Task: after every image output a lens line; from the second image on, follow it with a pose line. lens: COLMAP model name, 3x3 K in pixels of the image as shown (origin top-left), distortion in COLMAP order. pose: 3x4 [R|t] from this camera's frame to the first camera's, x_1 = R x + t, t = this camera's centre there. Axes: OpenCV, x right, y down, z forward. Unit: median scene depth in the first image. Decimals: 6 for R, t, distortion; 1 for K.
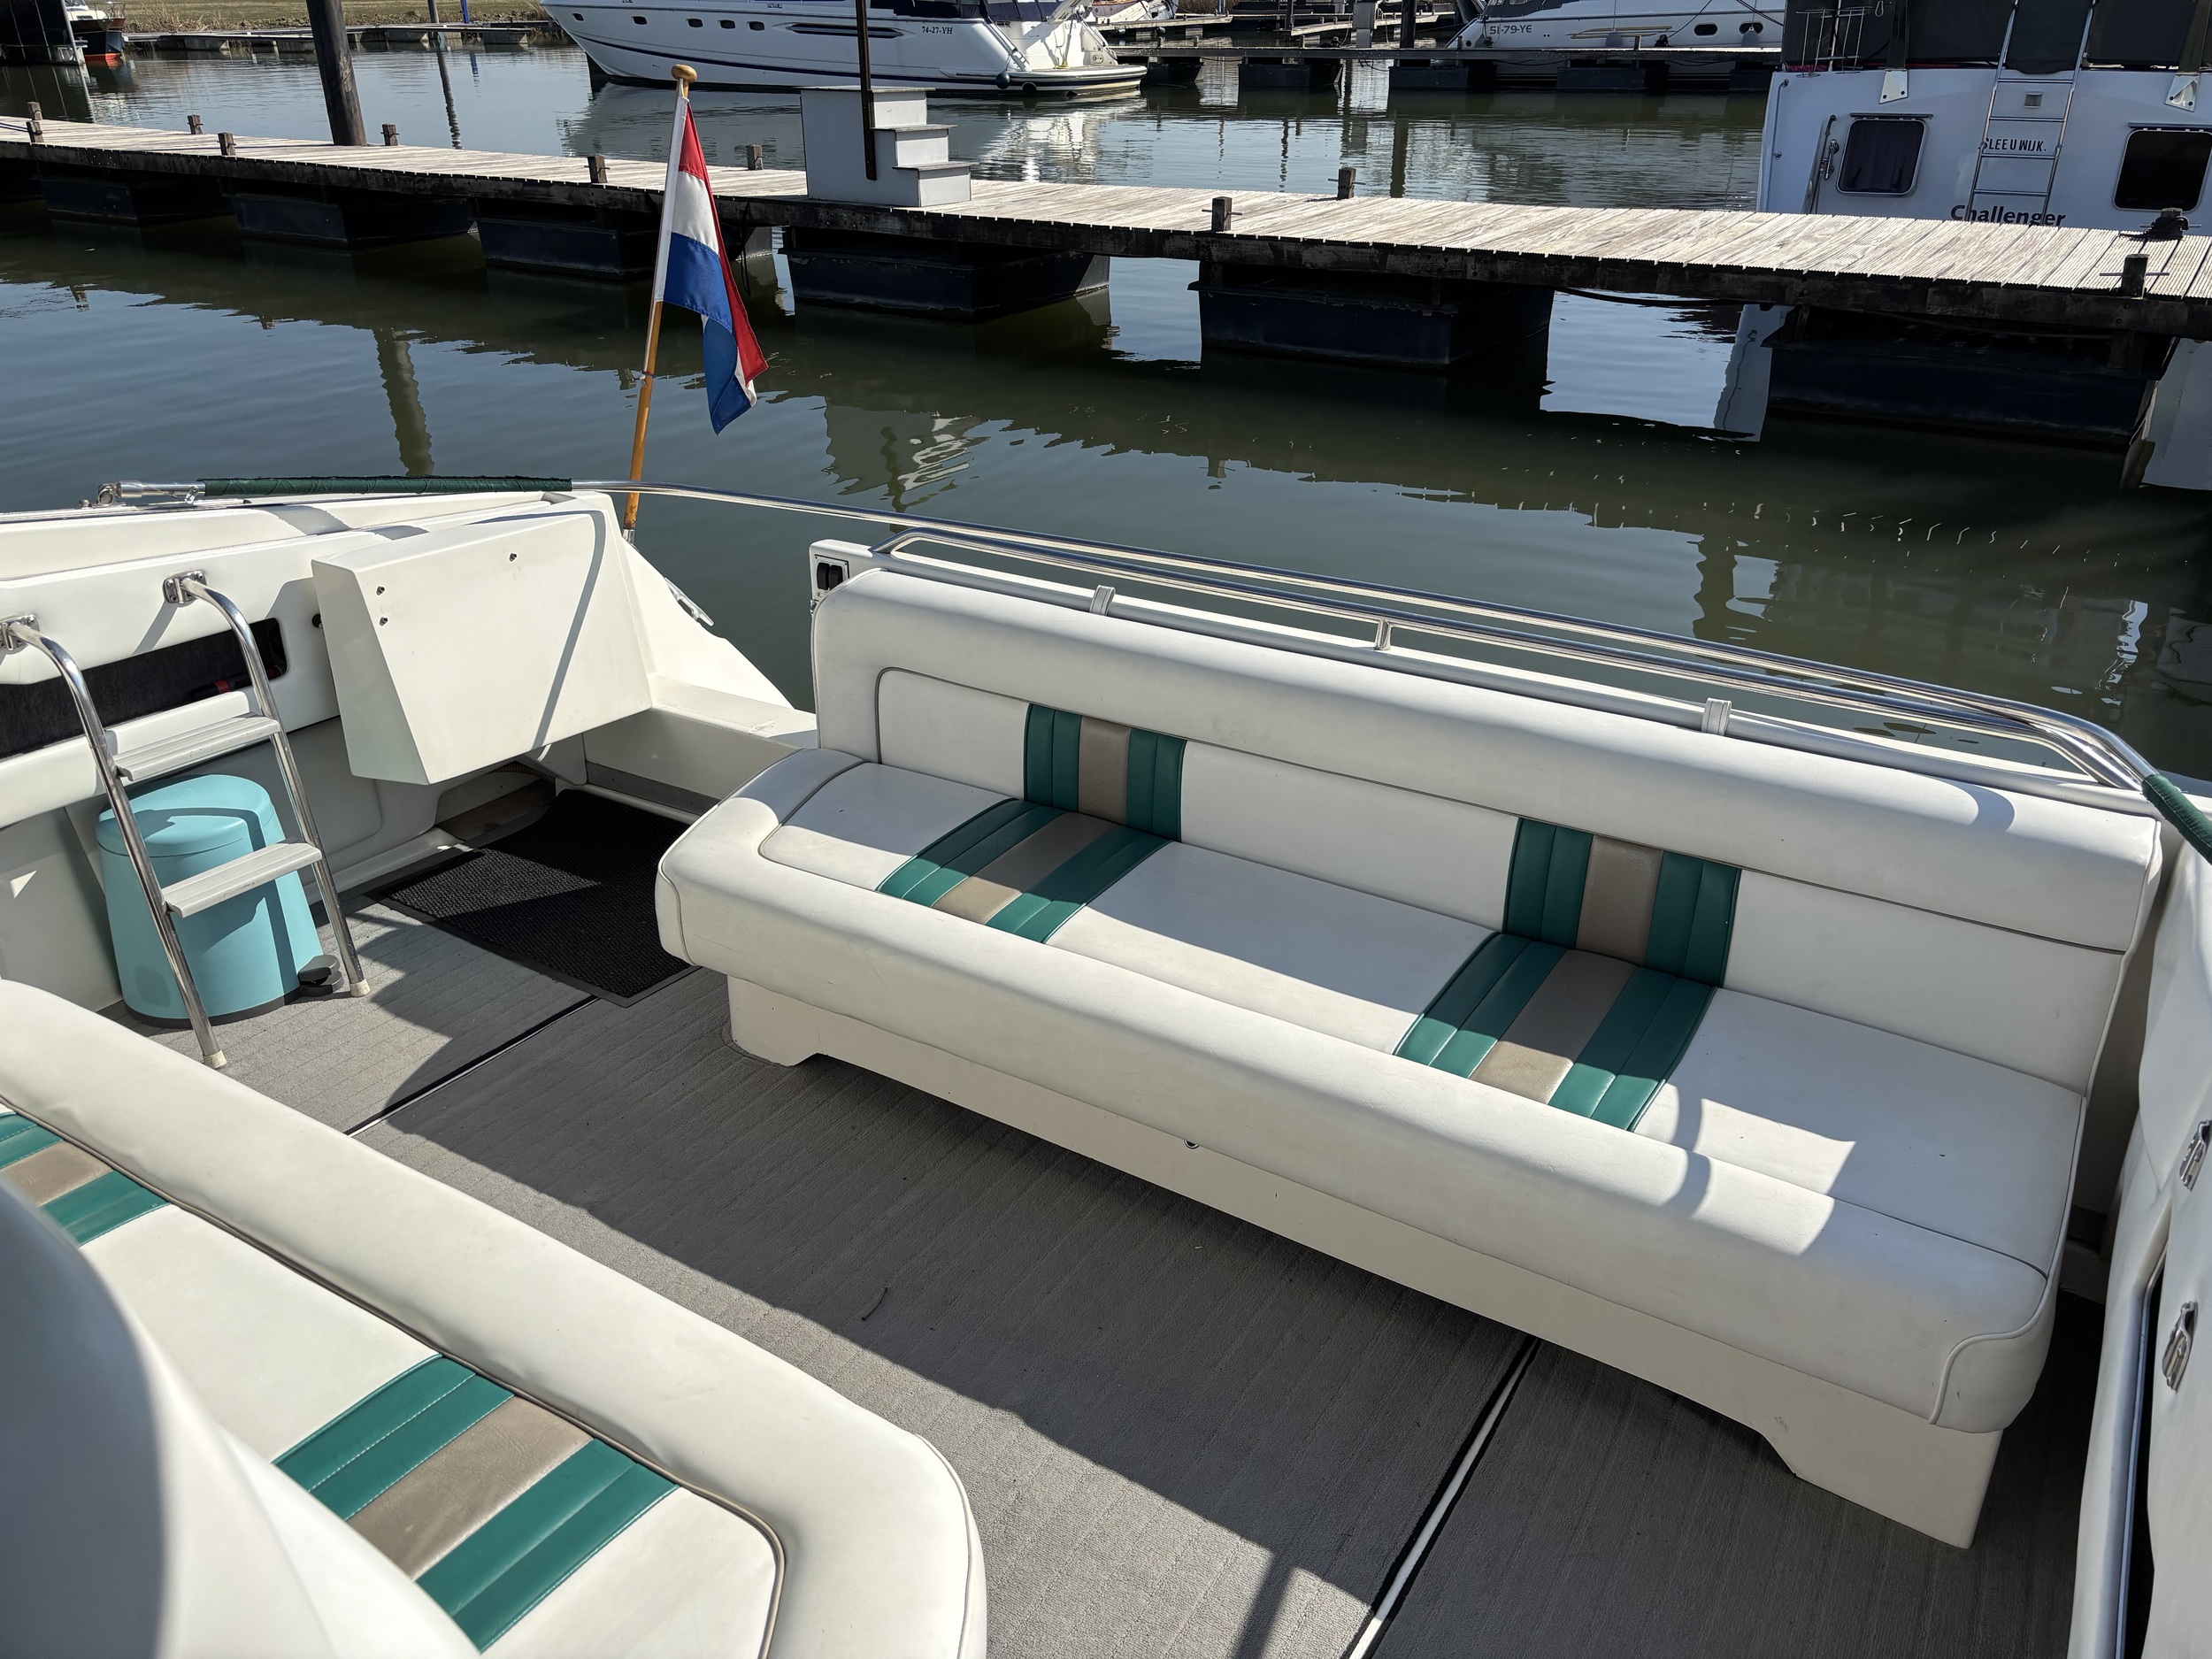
lens RADIAL K [[1678.1, 0, 1111.5], [0, 1678.1, 821.1], [0, 0, 1]] dist [0.059492, -0.059126]
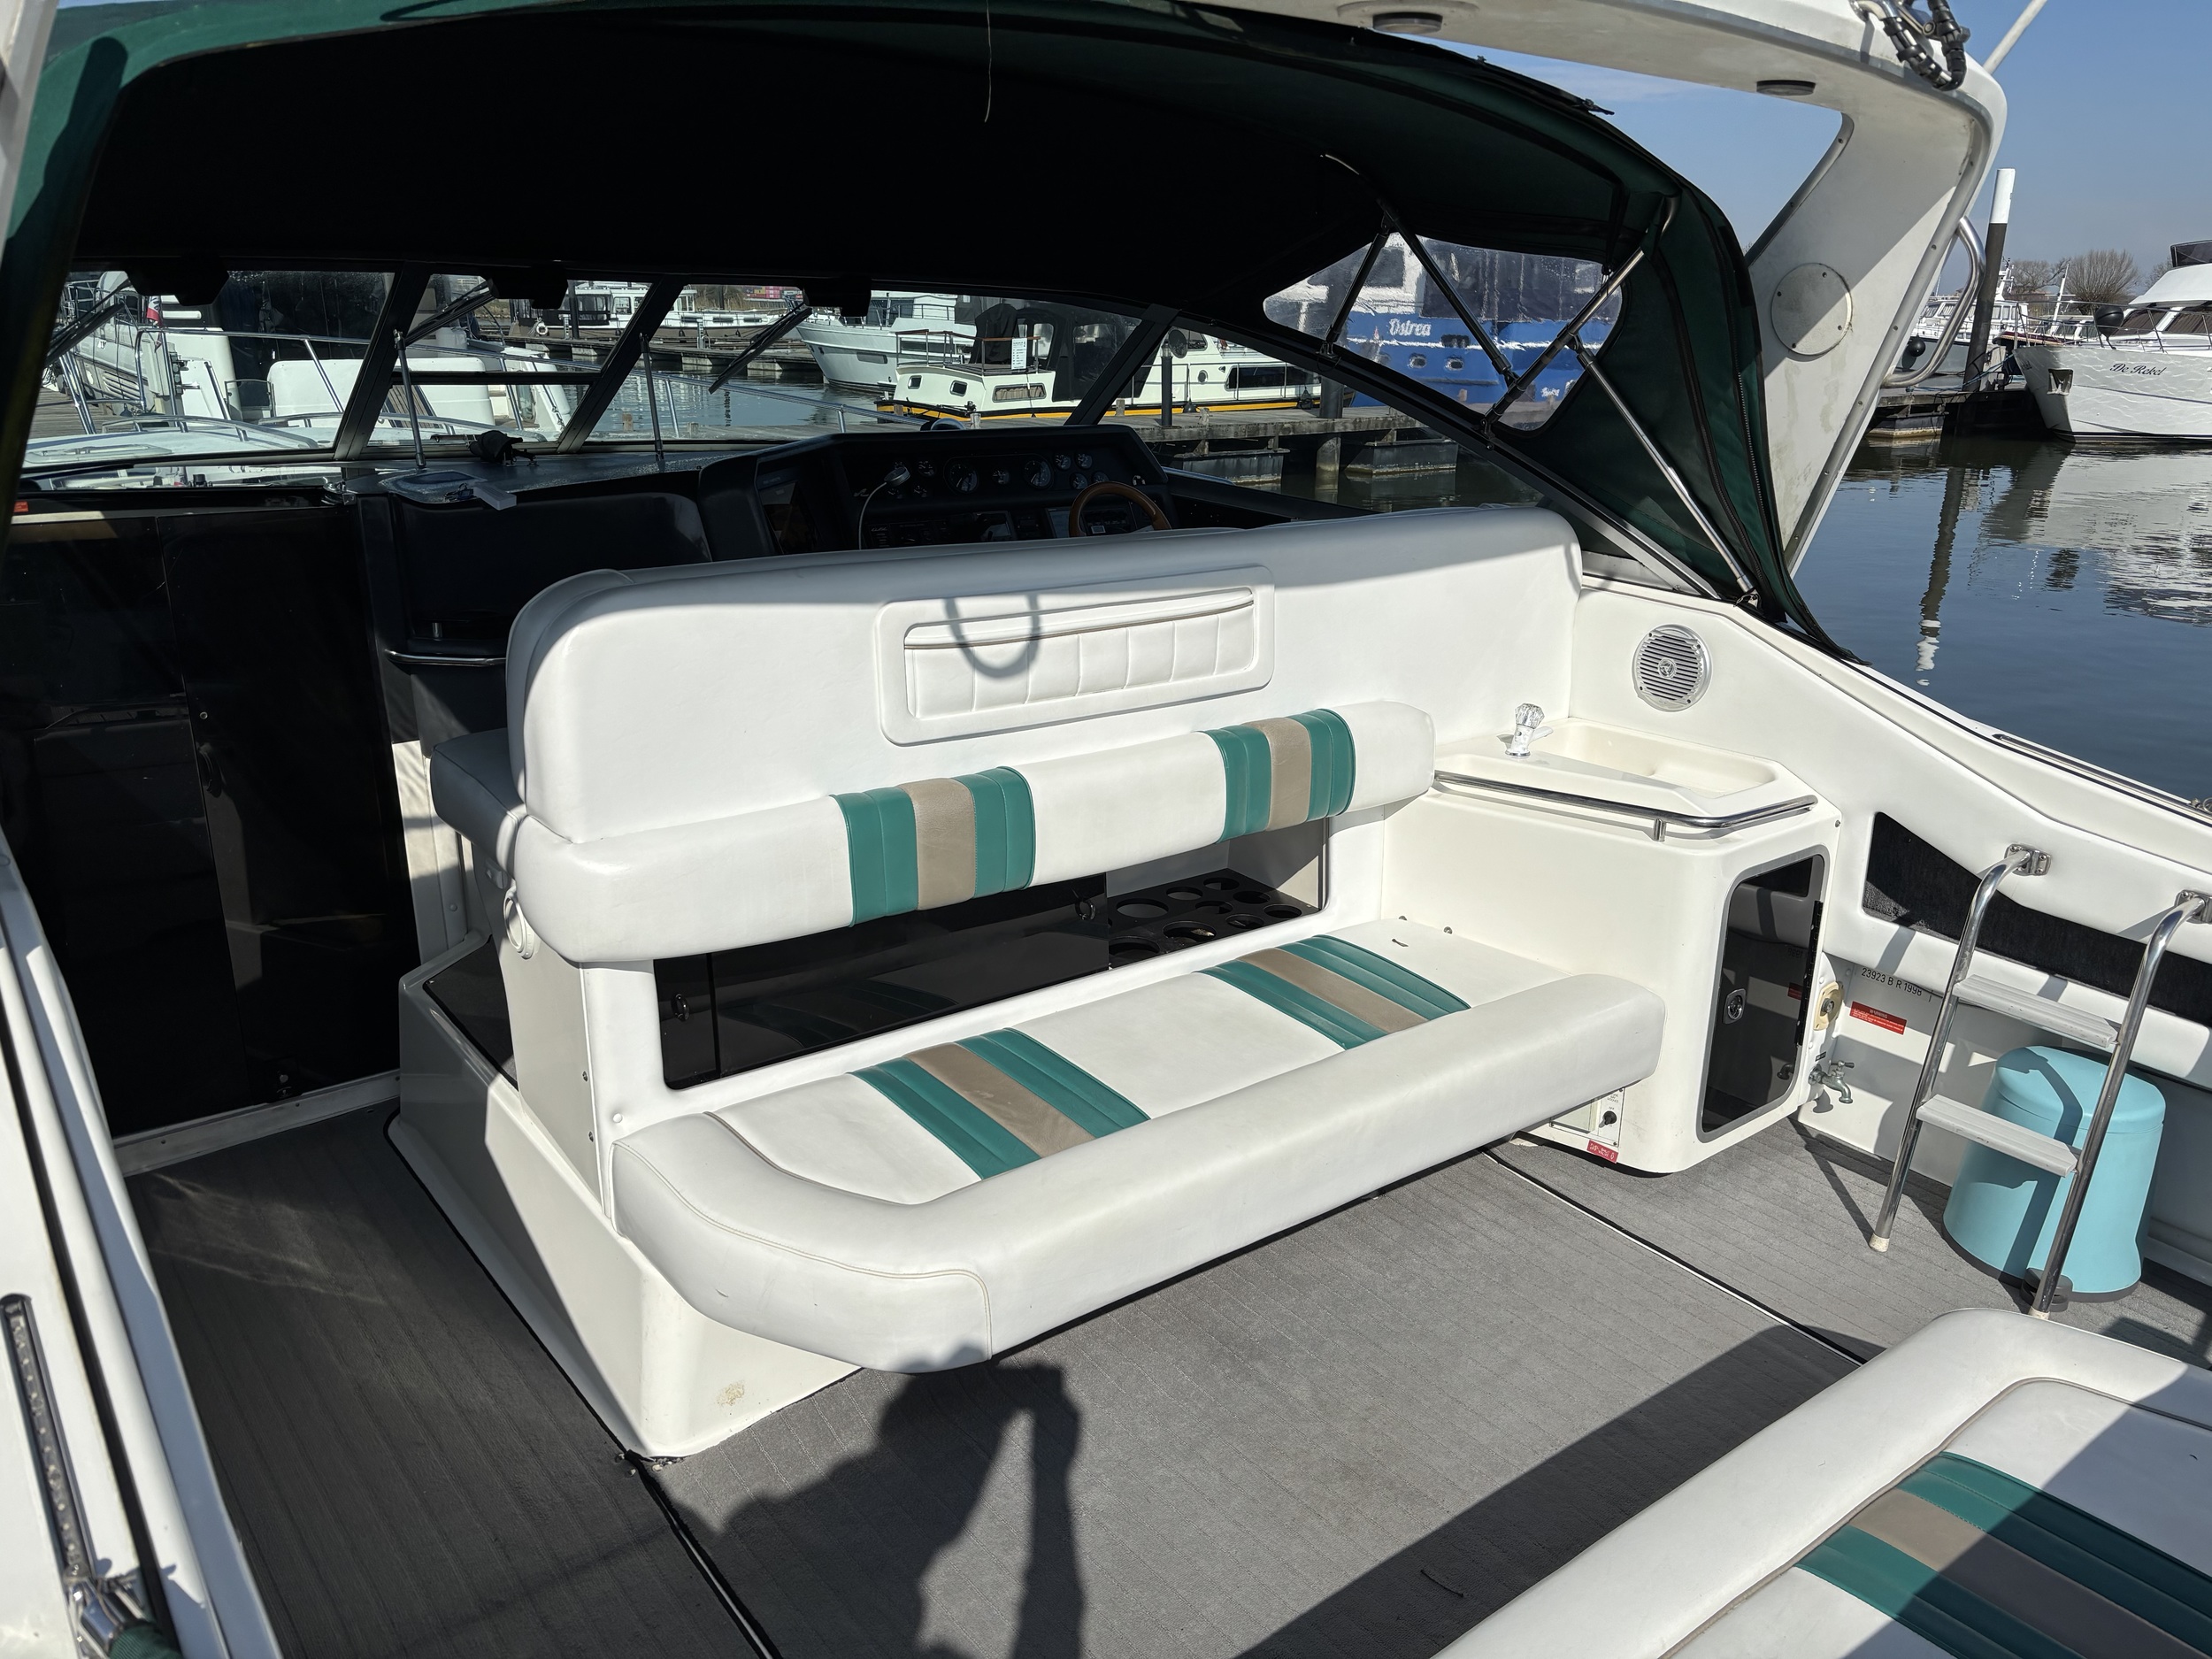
lens RADIAL K [[1678.1, 0, 1111.5], [0, 1678.1, 821.1], [0, 0, 1]] dist [0.059492, -0.059126]
pose [[-0.353894, 0.273469, -0.894412, 0.544061], [-0.423689, 0.805673, 0.413979, -0.314468], [0.833815, 0.525457, -0.169257, 0.601254]]
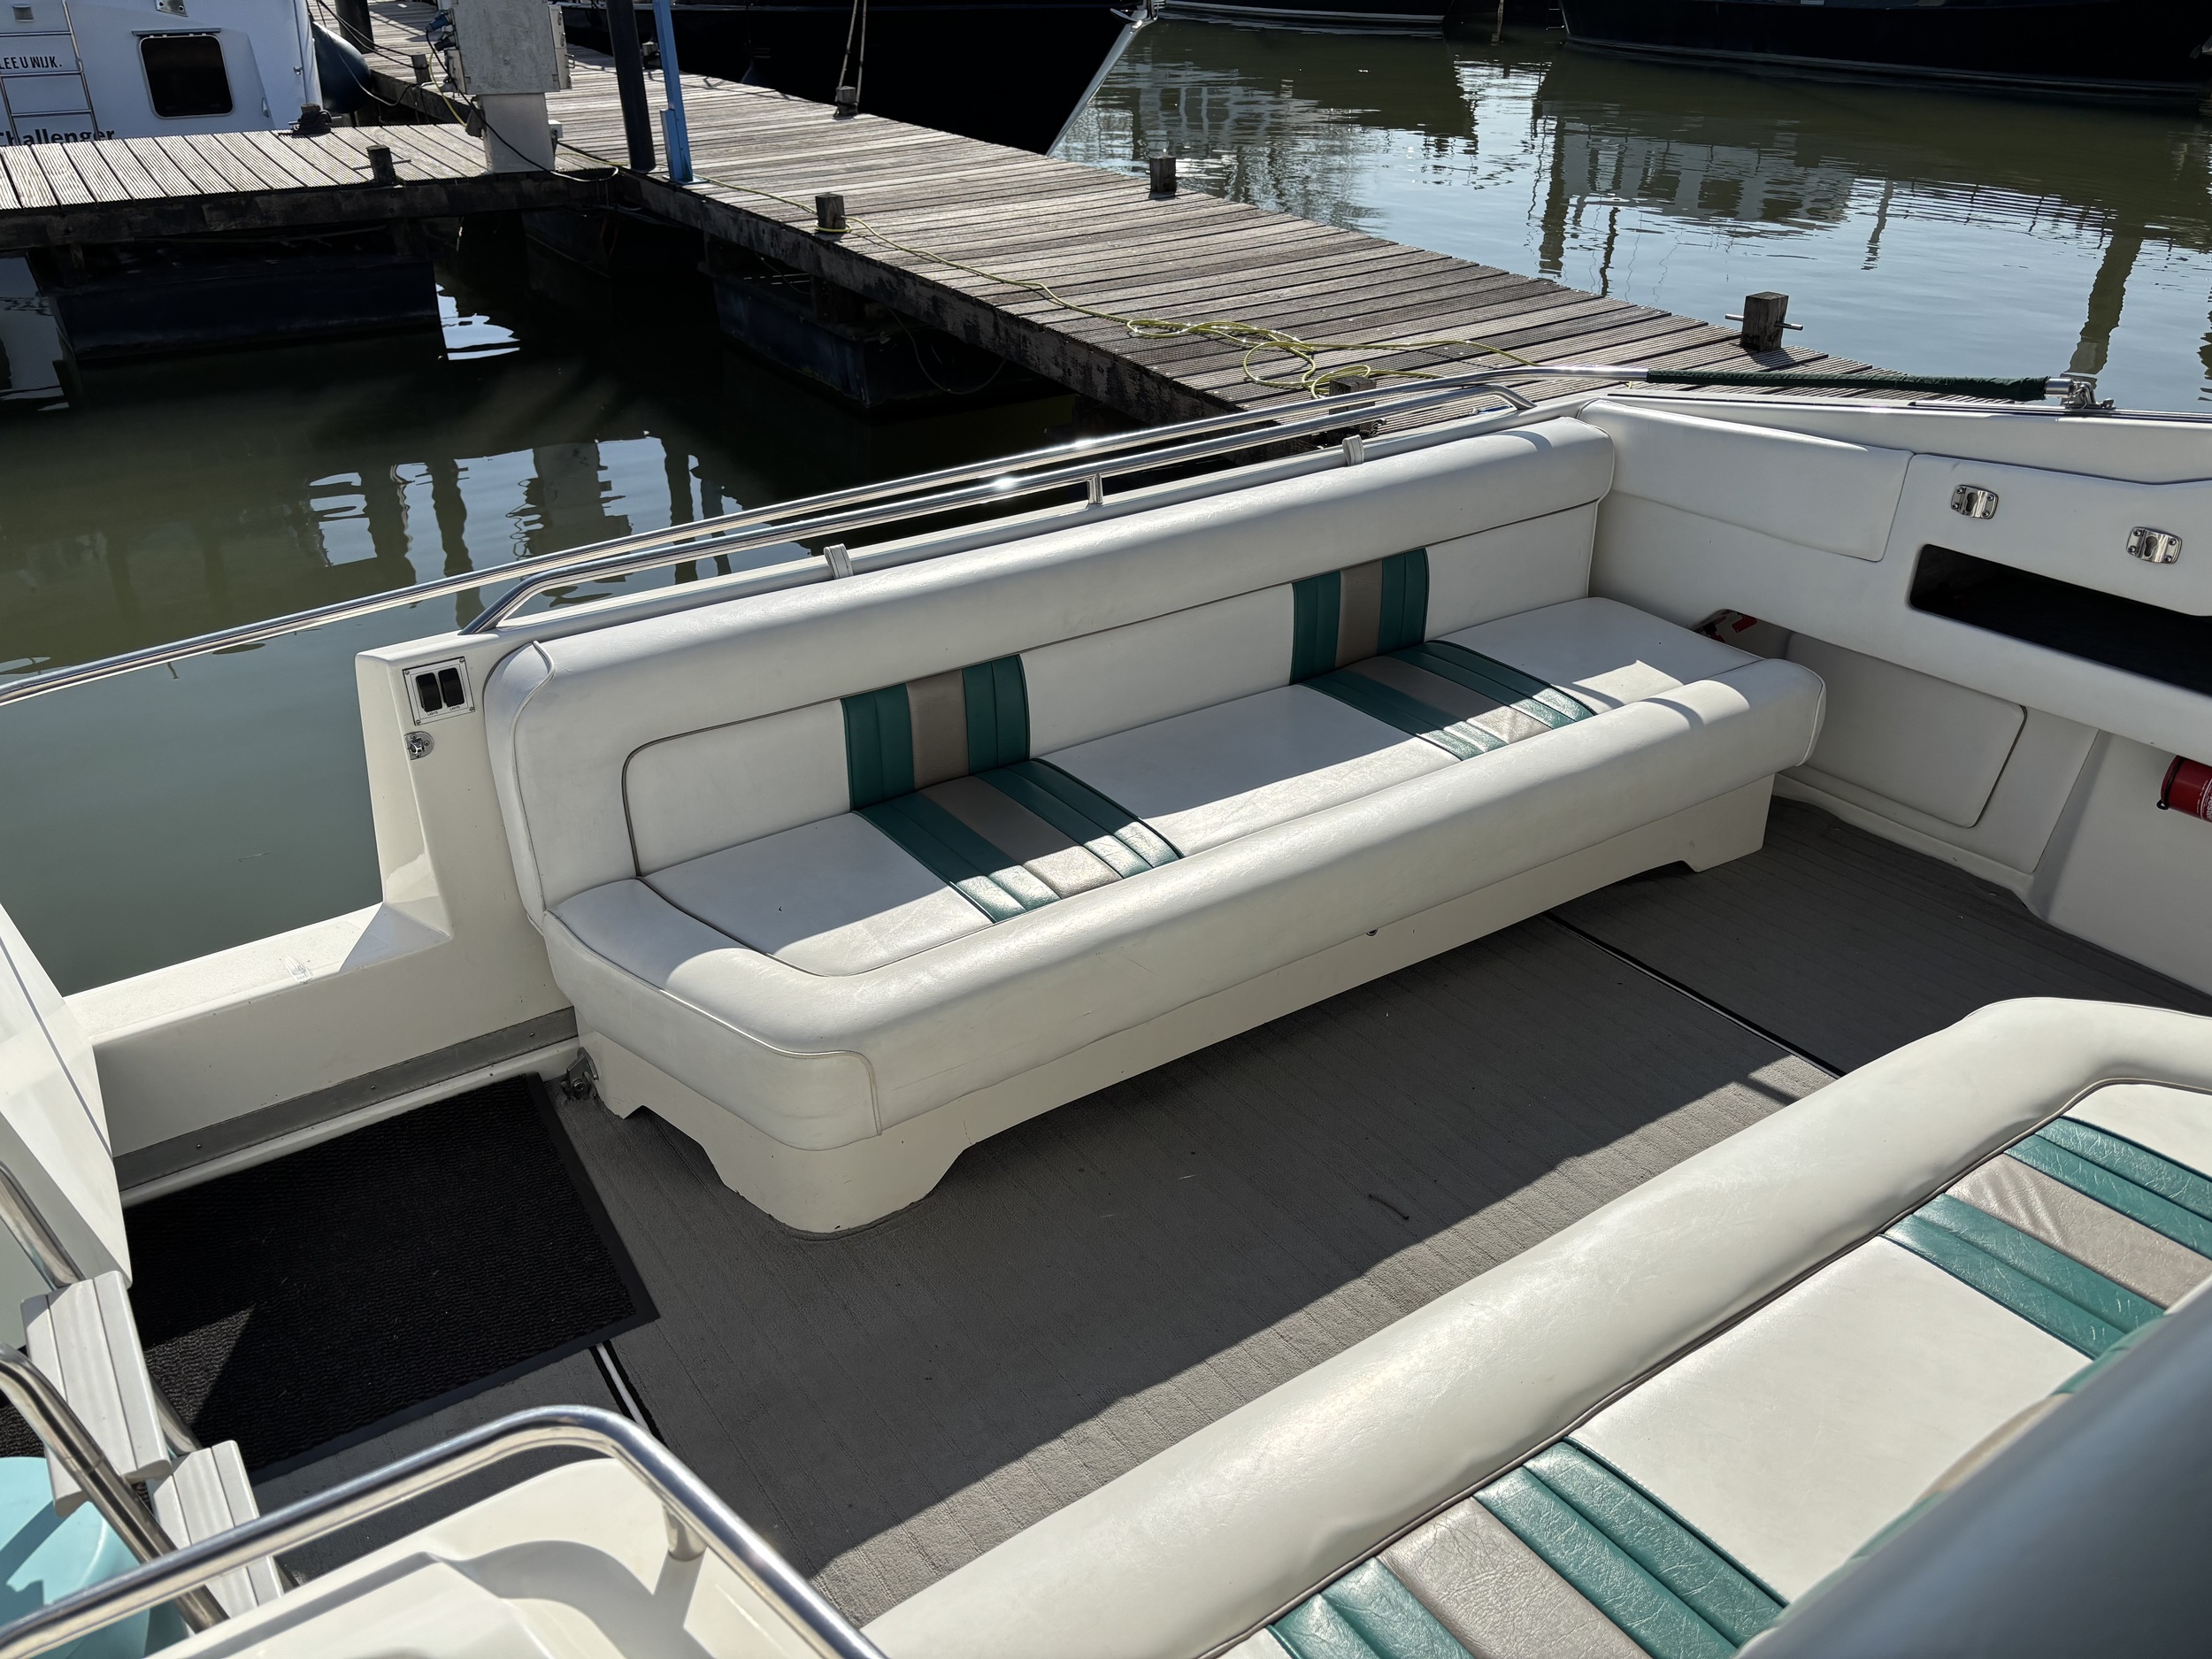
lens RADIAL K [[1648.0, 0, 1102.2], [0, 1648.0, 832.4], [0, 0, 1]] dist [0.080303, -0.075543]
pose [[0.405475, -0.438374, 0.802133, -0.705392], [0.397980, 0.874633, 0.276819, -0.192400], [-0.822923, 0.206990, 0.529106, 0.455313]]
